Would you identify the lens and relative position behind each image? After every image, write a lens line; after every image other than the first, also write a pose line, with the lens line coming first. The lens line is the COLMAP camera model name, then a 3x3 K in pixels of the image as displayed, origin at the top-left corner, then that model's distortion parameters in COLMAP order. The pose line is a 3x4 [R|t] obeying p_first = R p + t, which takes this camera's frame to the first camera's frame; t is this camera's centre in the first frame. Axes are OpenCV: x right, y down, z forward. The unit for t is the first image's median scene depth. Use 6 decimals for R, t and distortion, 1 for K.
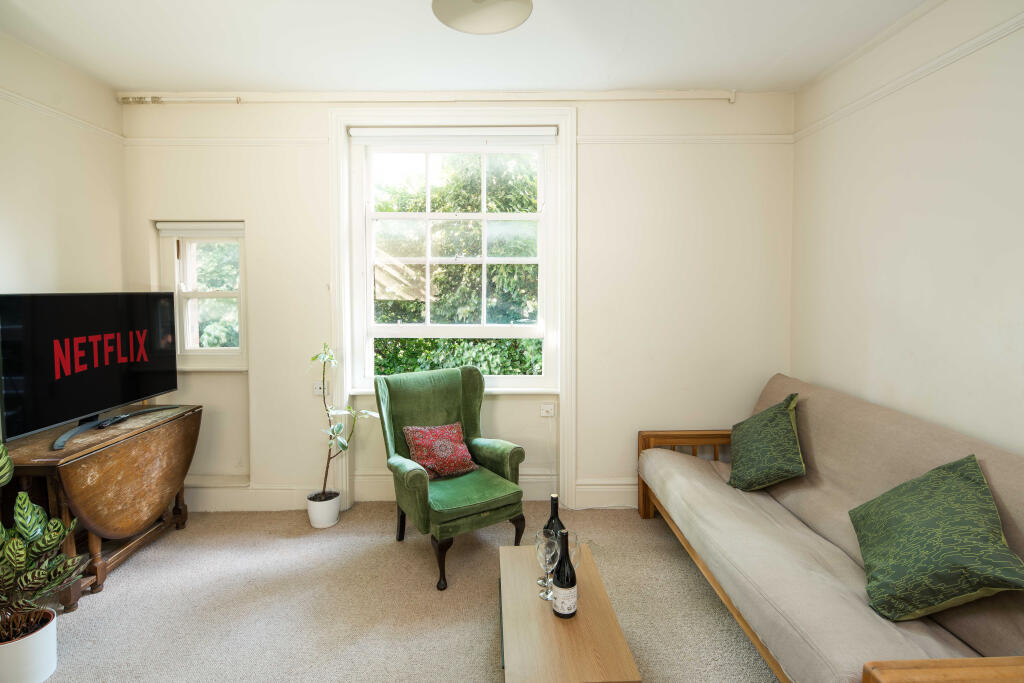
lens RADIAL K [[503.1, 0, 512.0], [0, 503.1, 315.6], [0, 0, 1]] dist [0.003830, -0.000248]
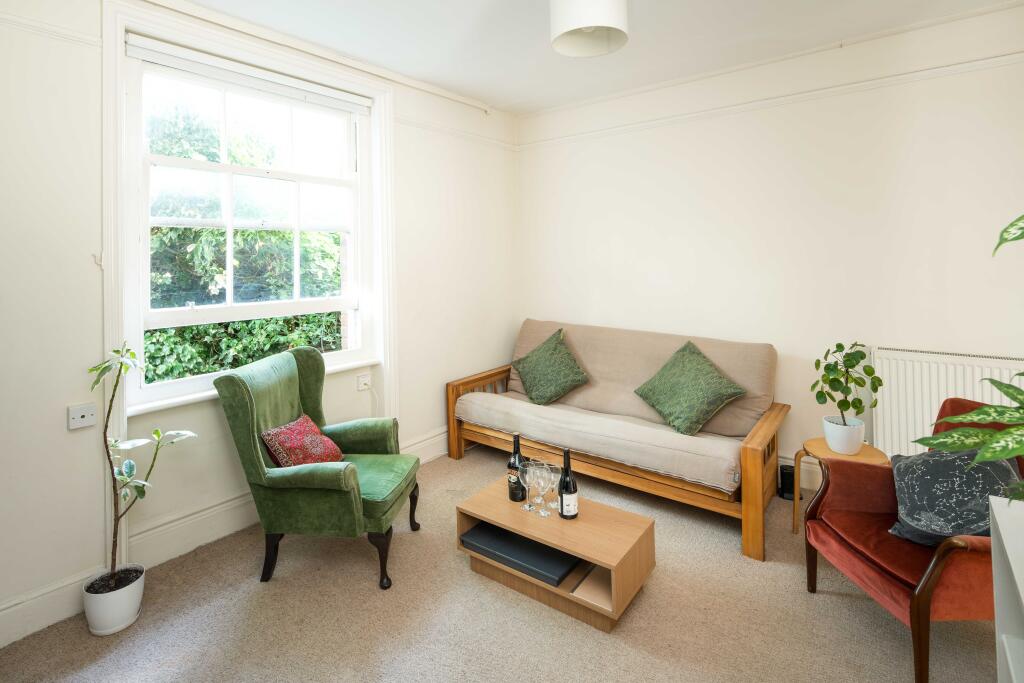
lens RADIAL K [[505.0, 0, 512.0], [0, 505.0, 255.1], [0, 0, 1]] dist [0.001561, -0.006461]
pose [[0.626447, -0.005241, 0.779447, -0.568824], [0.053543, 0.997905, -0.036323, -0.007668], [-0.777623, 0.064488, 0.625415, 0.175423]]
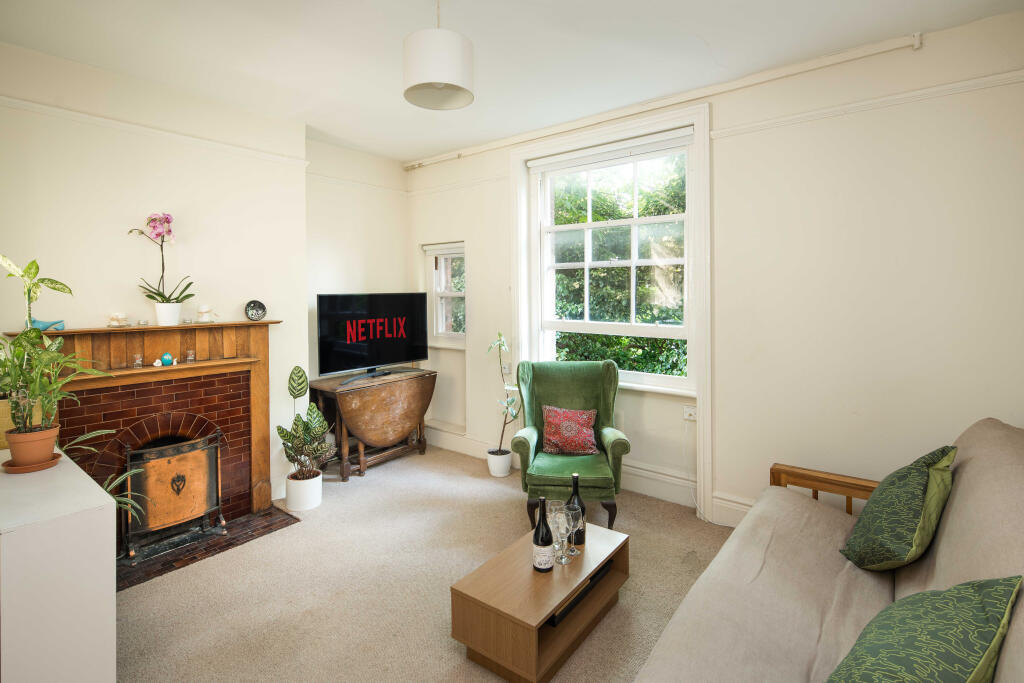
lens RADIAL K [[495.4, 0, 508.1], [0, 495.4, 298.2], [0, 0, 1]] dist [-0.002100, -0.000601]
pose [[0.777431, 0.007020, -0.628928, 0.443779], [-0.027673, 0.999351, -0.023053, -0.003352], [0.628359, 0.035326, 0.777121, 0.026687]]
